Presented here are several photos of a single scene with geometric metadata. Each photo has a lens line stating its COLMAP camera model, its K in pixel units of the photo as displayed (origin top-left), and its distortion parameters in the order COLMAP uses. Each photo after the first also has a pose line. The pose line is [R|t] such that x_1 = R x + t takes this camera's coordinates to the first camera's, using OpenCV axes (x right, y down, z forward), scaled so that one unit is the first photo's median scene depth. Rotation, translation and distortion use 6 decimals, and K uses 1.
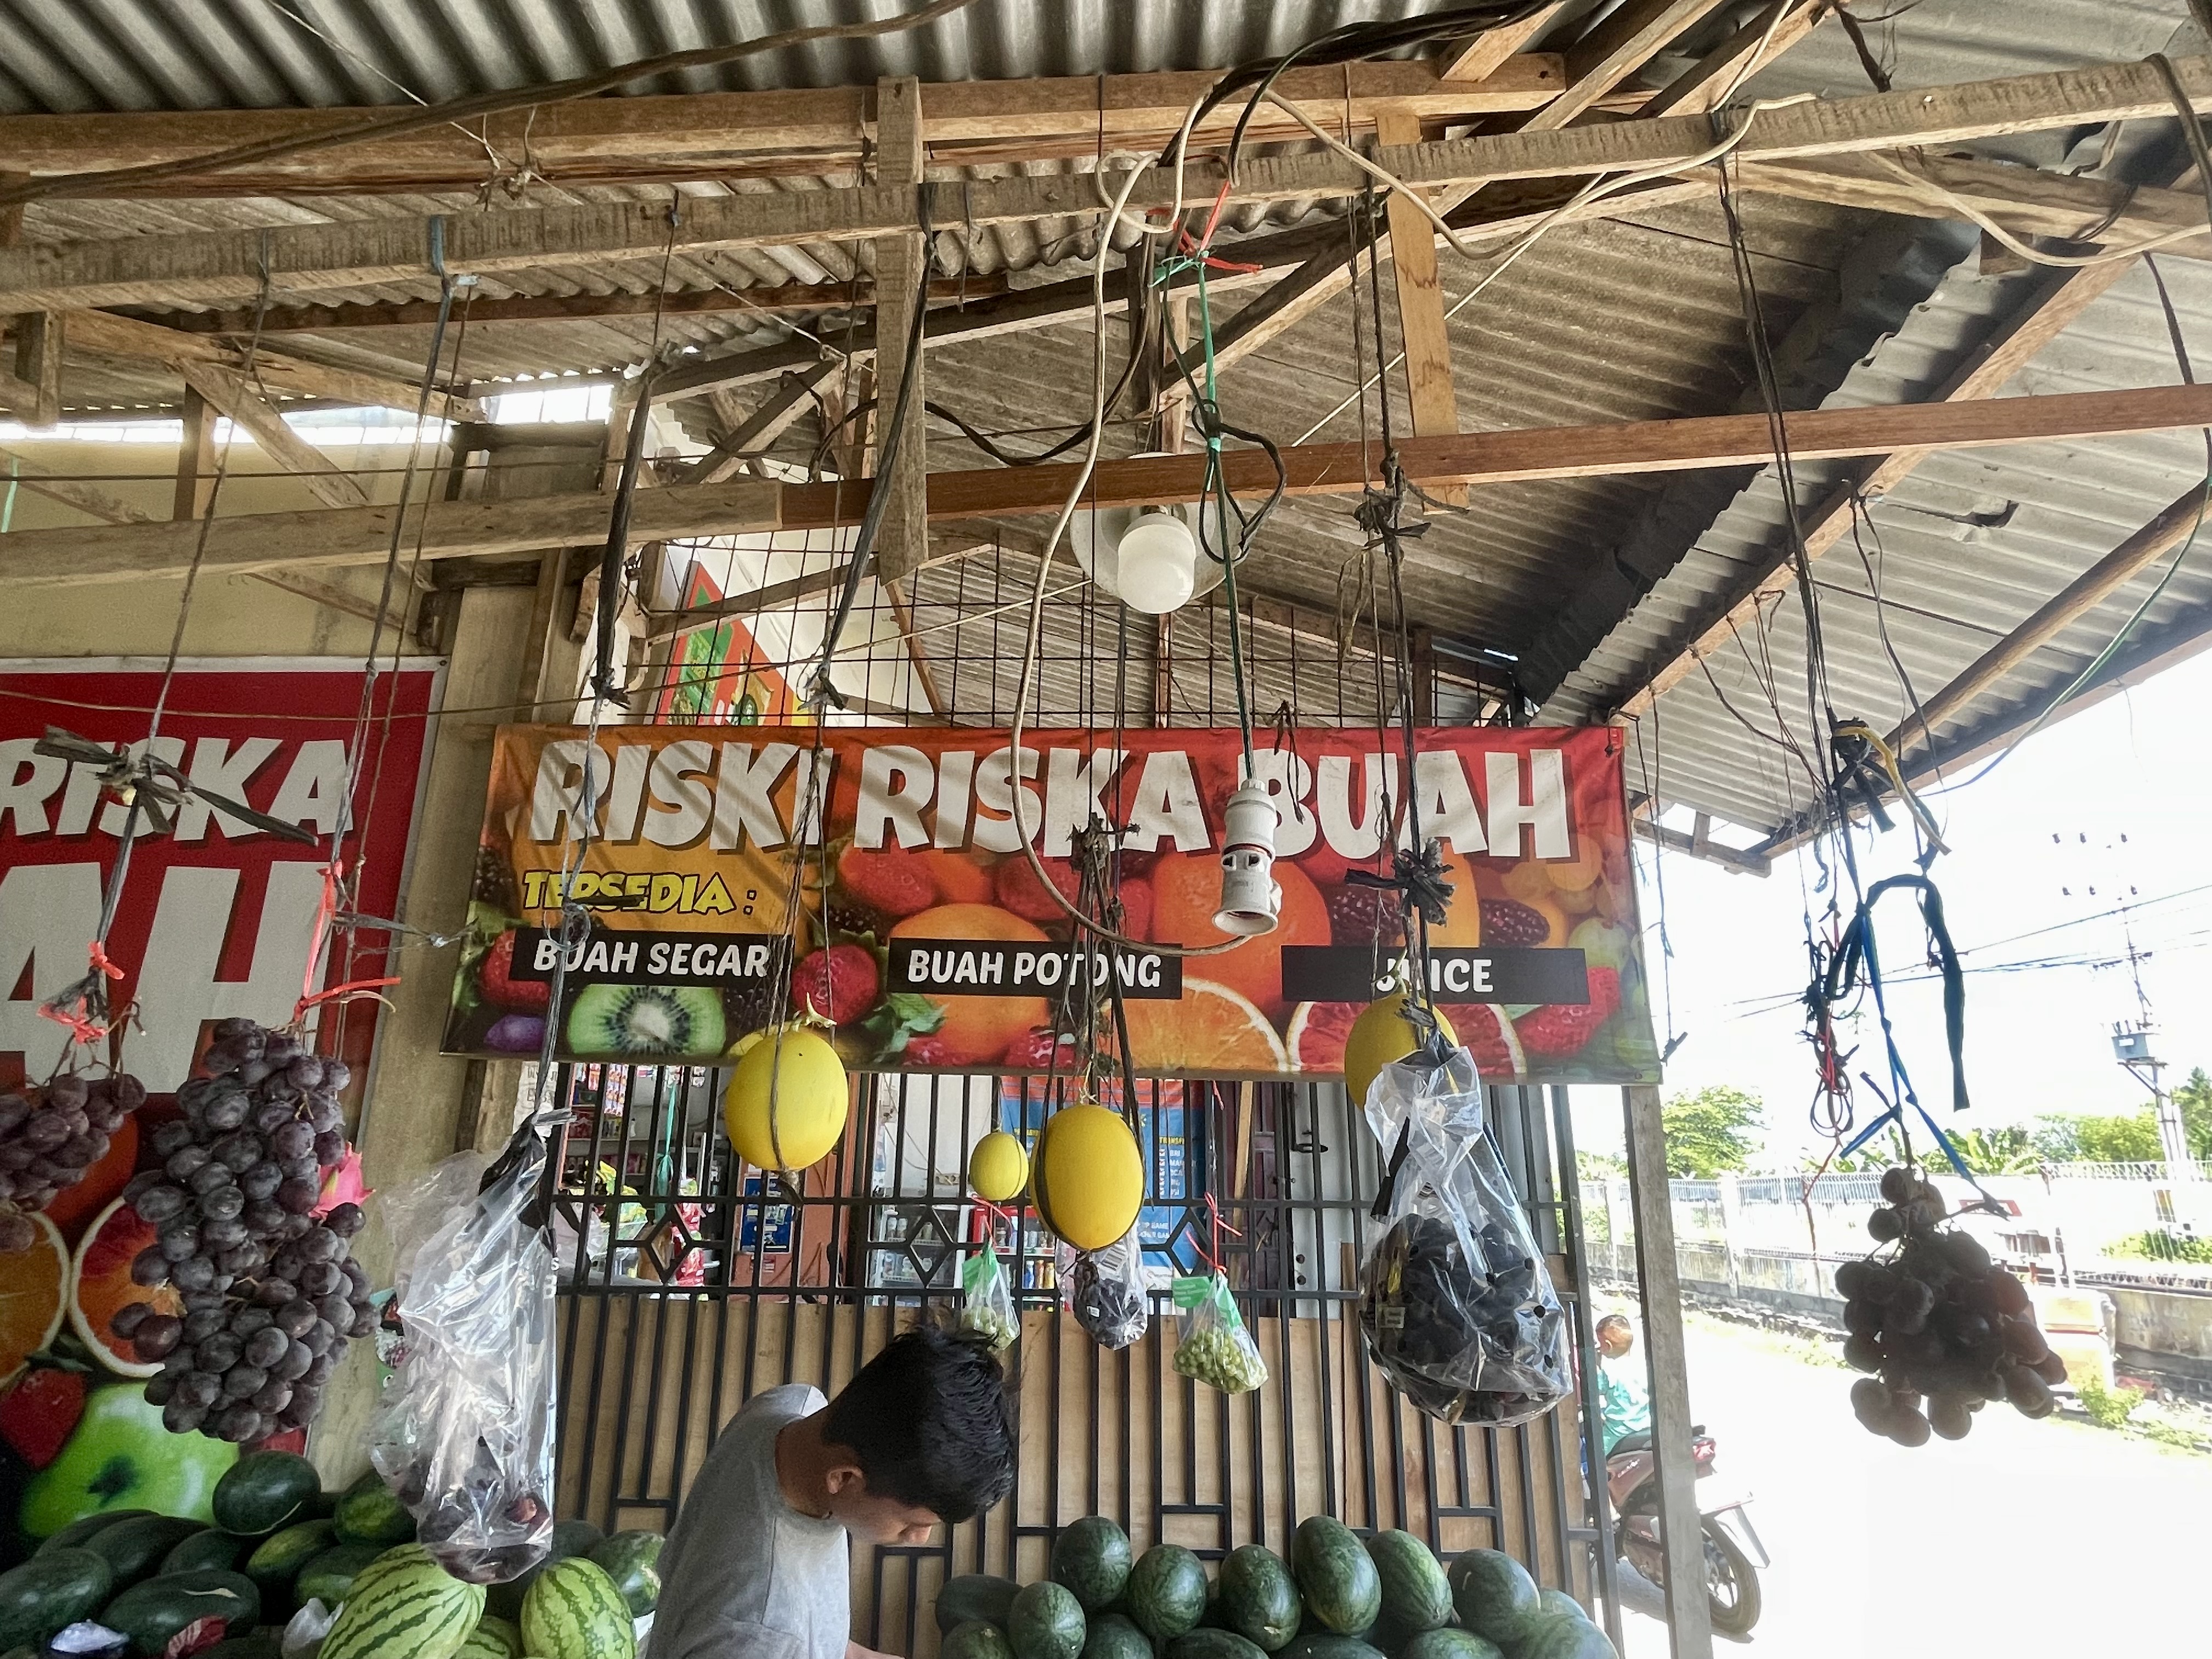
lens RADIAL K [[1217.1, 0, 1111.5], [0, 1217.1, 786.3], [0, 0, 1]] dist [-0.029733, 0.010978]
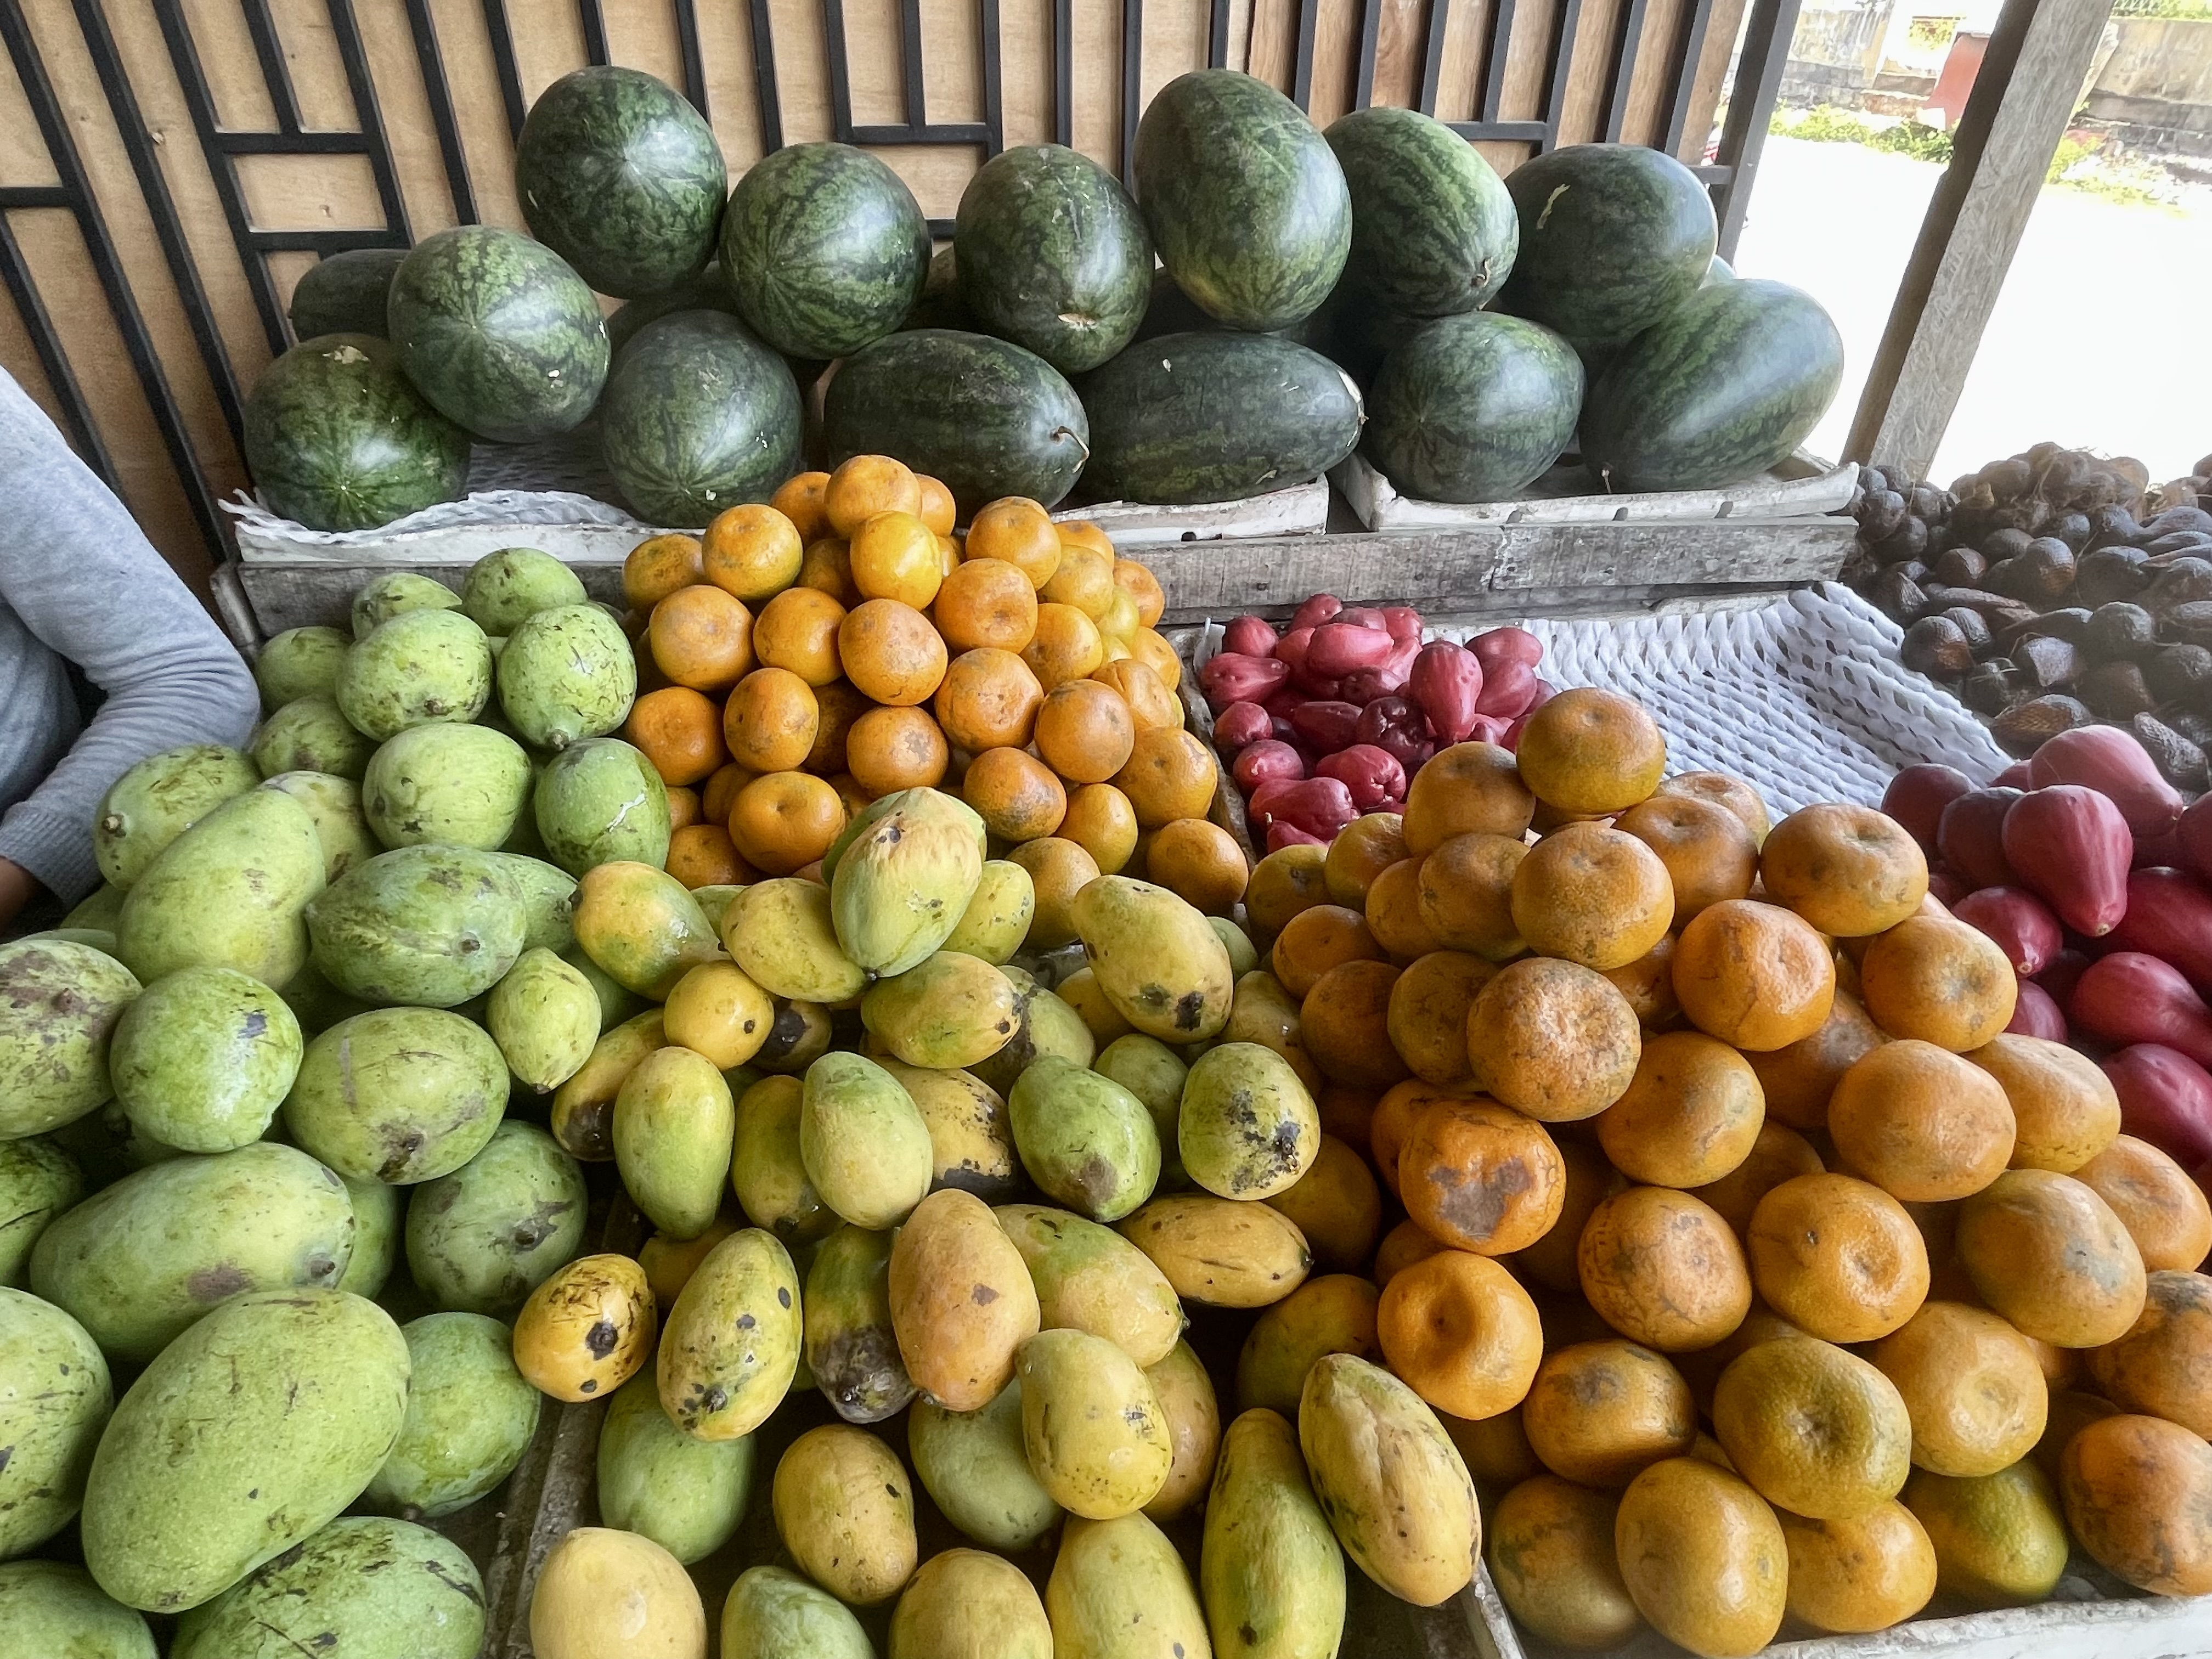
lens RADIAL K [[1349.6, 0, 1106.0], [0, 1349.6, 829.5], [0, 0, 1]] dist [-0.009571, -0.000287]
pose [[0.992427, -0.070889, 0.100311, 0.084051], [-0.035230, 0.618071, 0.785333, 0.445812], [-0.117671, -0.782920, 0.610893, 0.581742]]
